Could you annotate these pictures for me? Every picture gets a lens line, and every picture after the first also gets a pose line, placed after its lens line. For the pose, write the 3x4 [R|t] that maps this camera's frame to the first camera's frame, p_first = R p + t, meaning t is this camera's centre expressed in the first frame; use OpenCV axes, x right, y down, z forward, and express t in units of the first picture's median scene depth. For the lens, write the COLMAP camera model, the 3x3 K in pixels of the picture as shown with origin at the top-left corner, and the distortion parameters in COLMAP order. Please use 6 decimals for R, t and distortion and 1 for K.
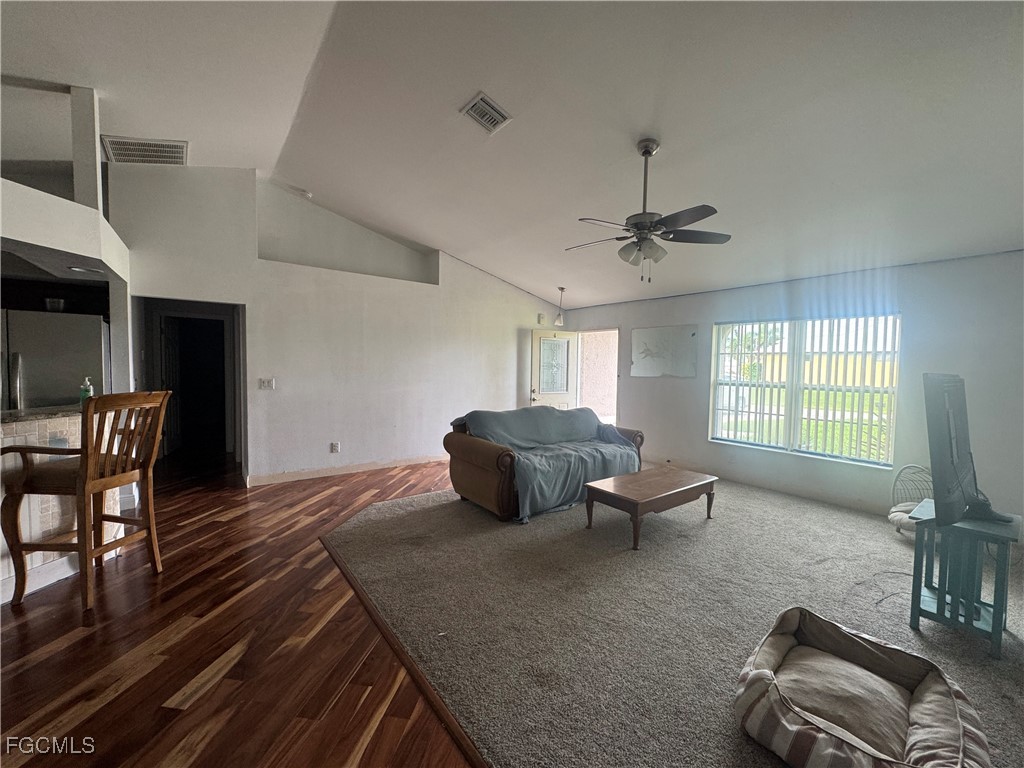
lens RADIAL K [[408.4, 0, 513.0], [0, 408.4, 385.4], [0, 0, 1]] dist [-0.000440, -0.000851]
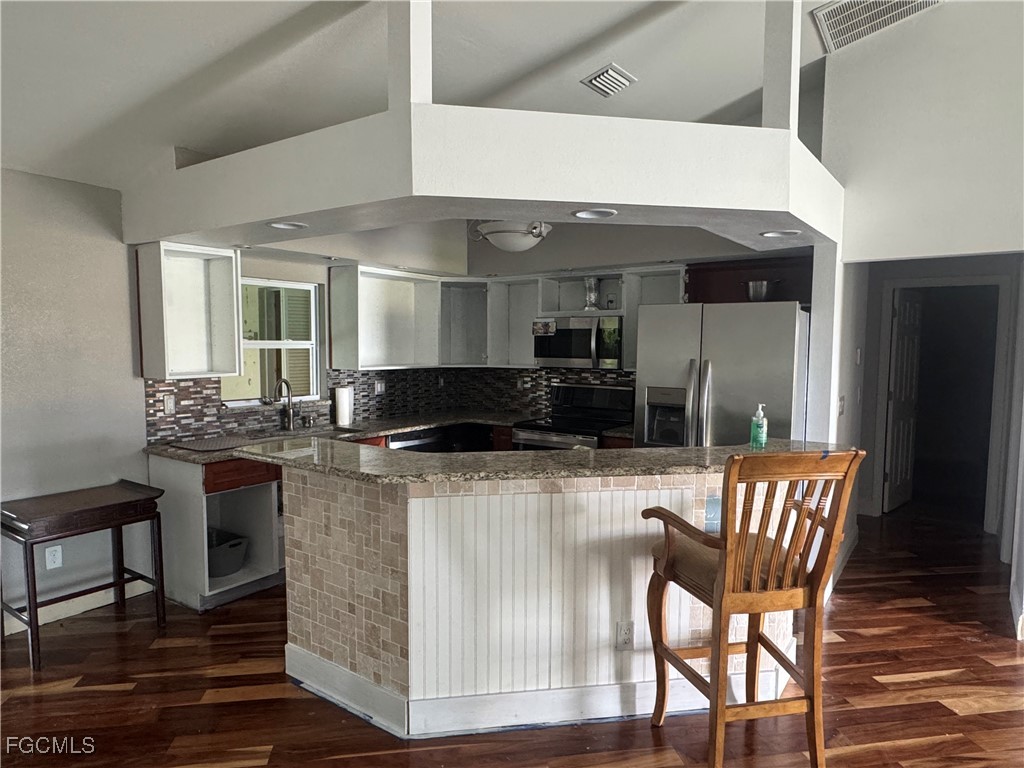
lens RADIAL K [[639.0, 0, 517.2], [0, 639.0, 386.3], [0, 0, 1]] dist [0.000727, 0.002658]
pose [[0.304004, 0.053639, -0.951159, -0.181709], [-0.050131, 0.997931, 0.040254, -0.056611], [0.951351, 0.035445, 0.306064, 0.279337]]
